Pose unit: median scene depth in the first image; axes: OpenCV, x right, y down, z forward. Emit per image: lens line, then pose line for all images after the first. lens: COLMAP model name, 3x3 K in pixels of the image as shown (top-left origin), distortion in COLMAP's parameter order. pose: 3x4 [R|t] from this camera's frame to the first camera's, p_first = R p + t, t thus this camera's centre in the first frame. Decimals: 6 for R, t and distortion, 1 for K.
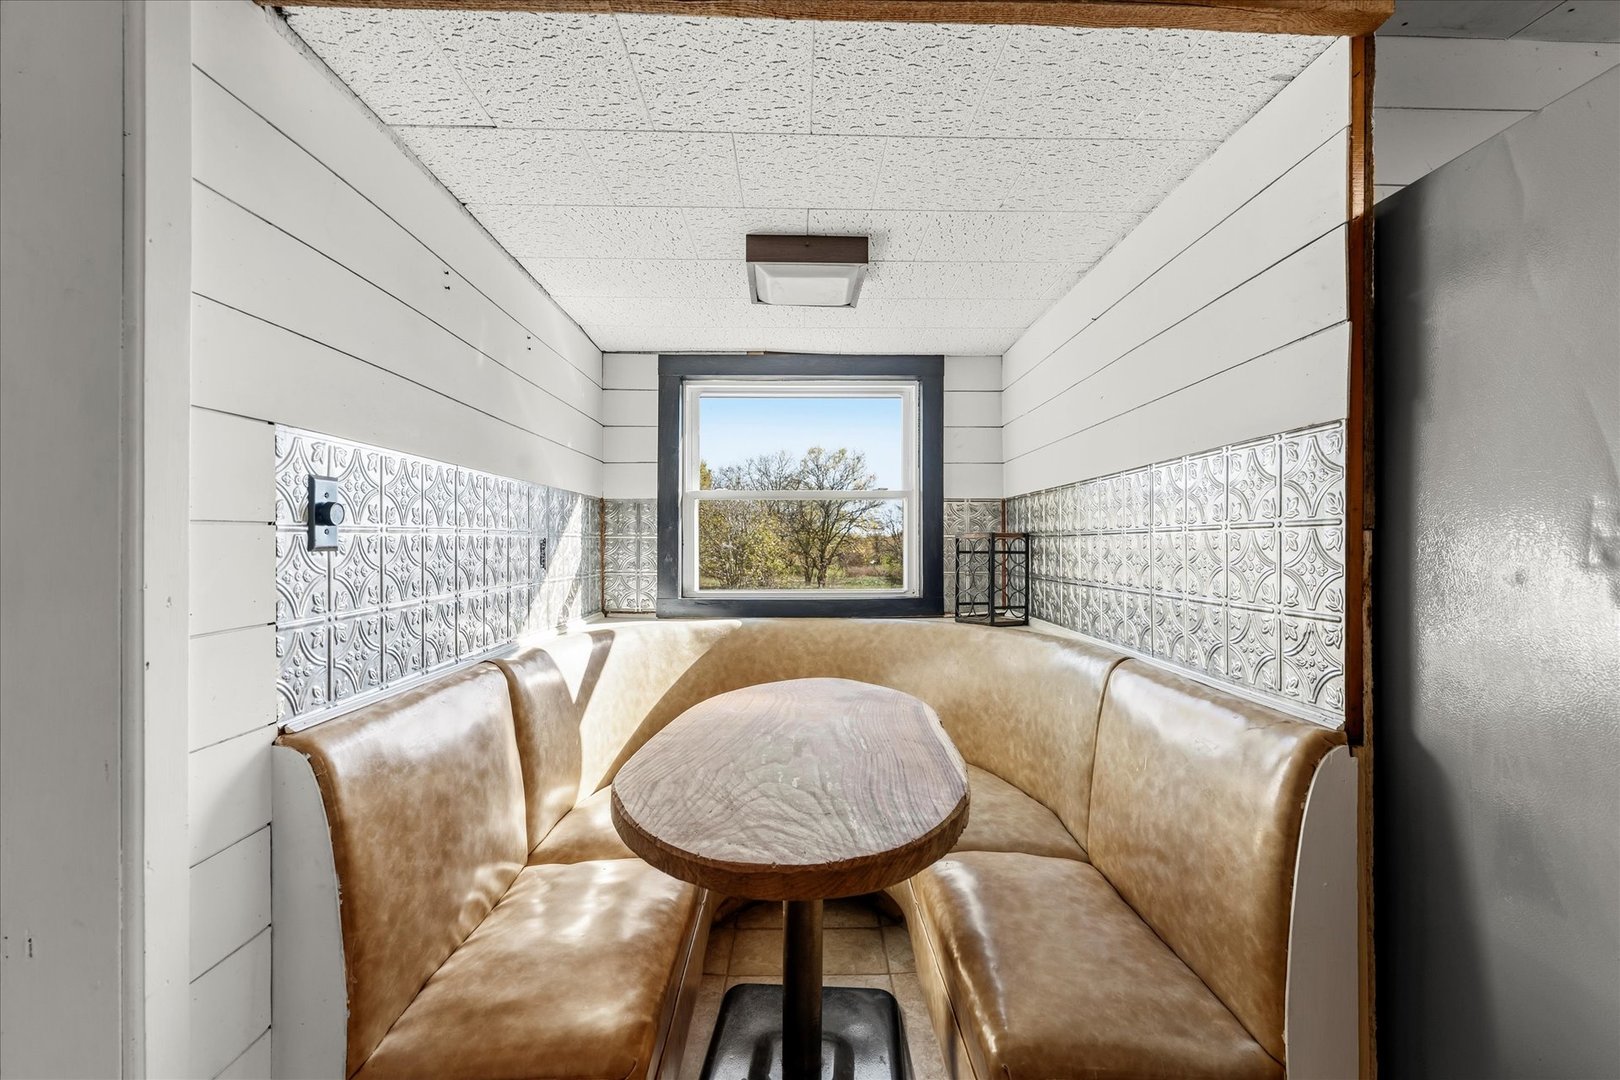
lens RADIAL K [[643.4, 0, 811.1], [0, 643.4, 543.6], [0, 0, 1]] dist [-0.002720, -0.000267]
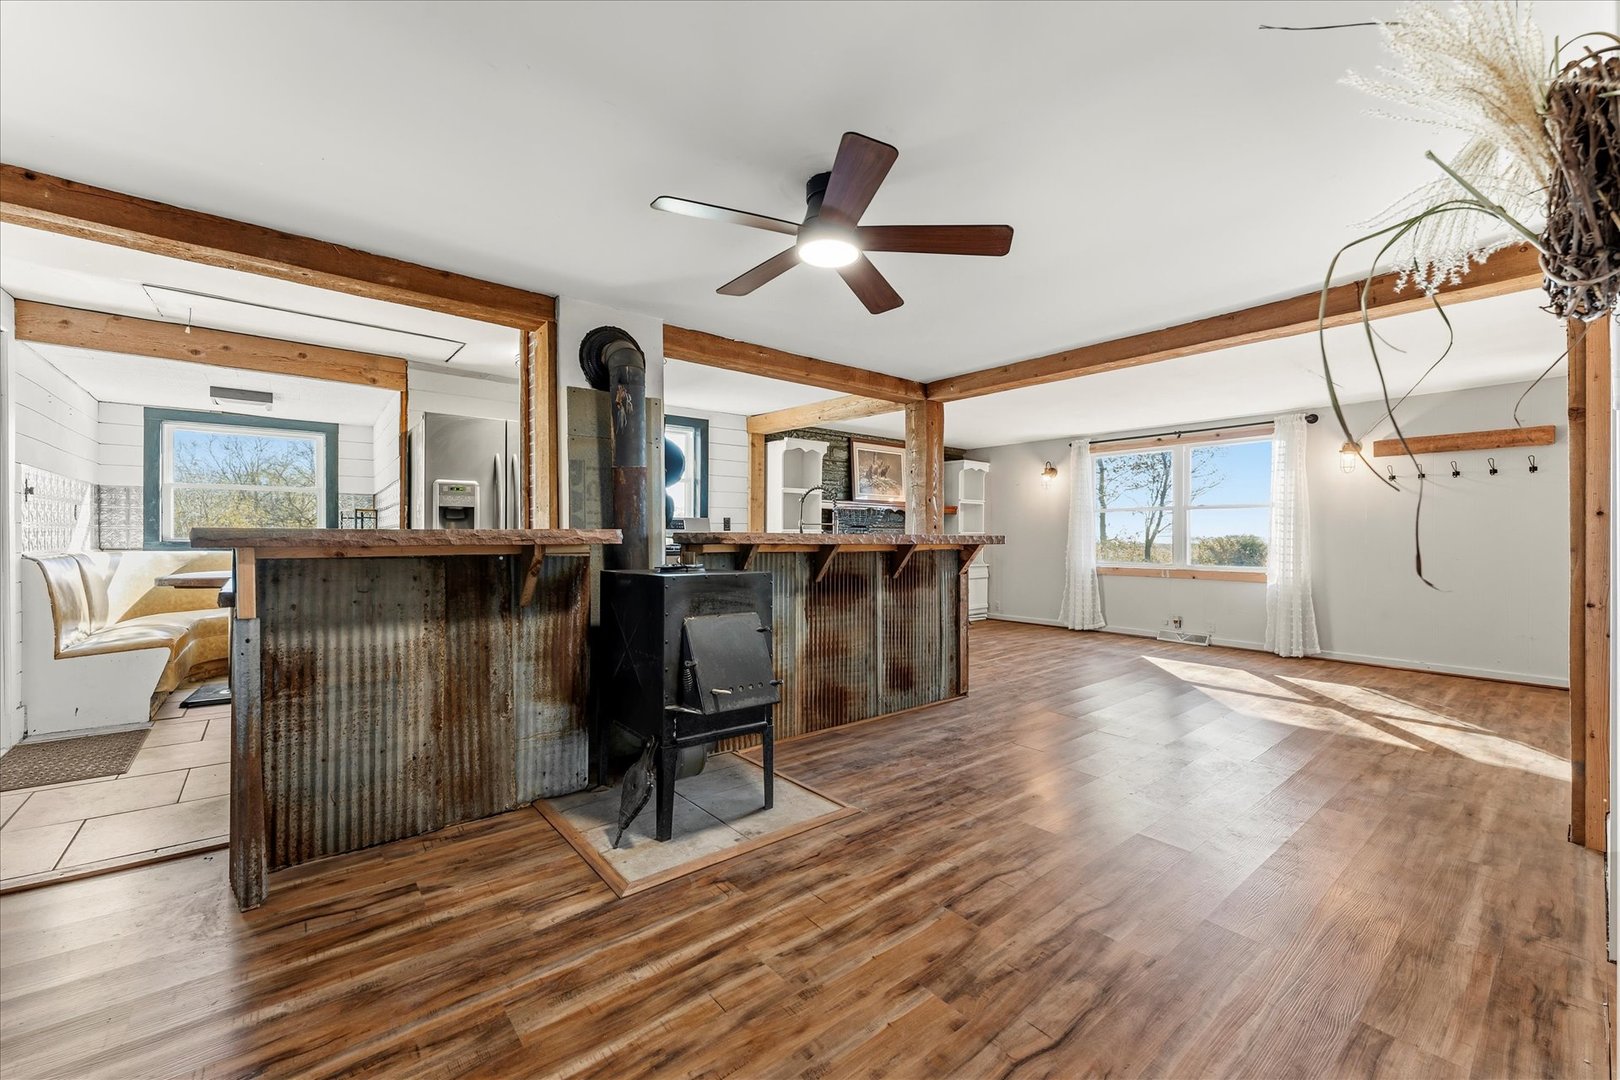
lens RADIAL K [[643.4, 0, 811.1], [0, 643.4, 534.7], [0, 0, 1]] dist [-0.002720, -0.000267]
pose [[0.792076, 0.001312, 0.610421, 0.150980], [0.001944, 0.999987, -0.004672, 0.079161], [-0.610419, 0.004887, 0.792063, -1.594470]]
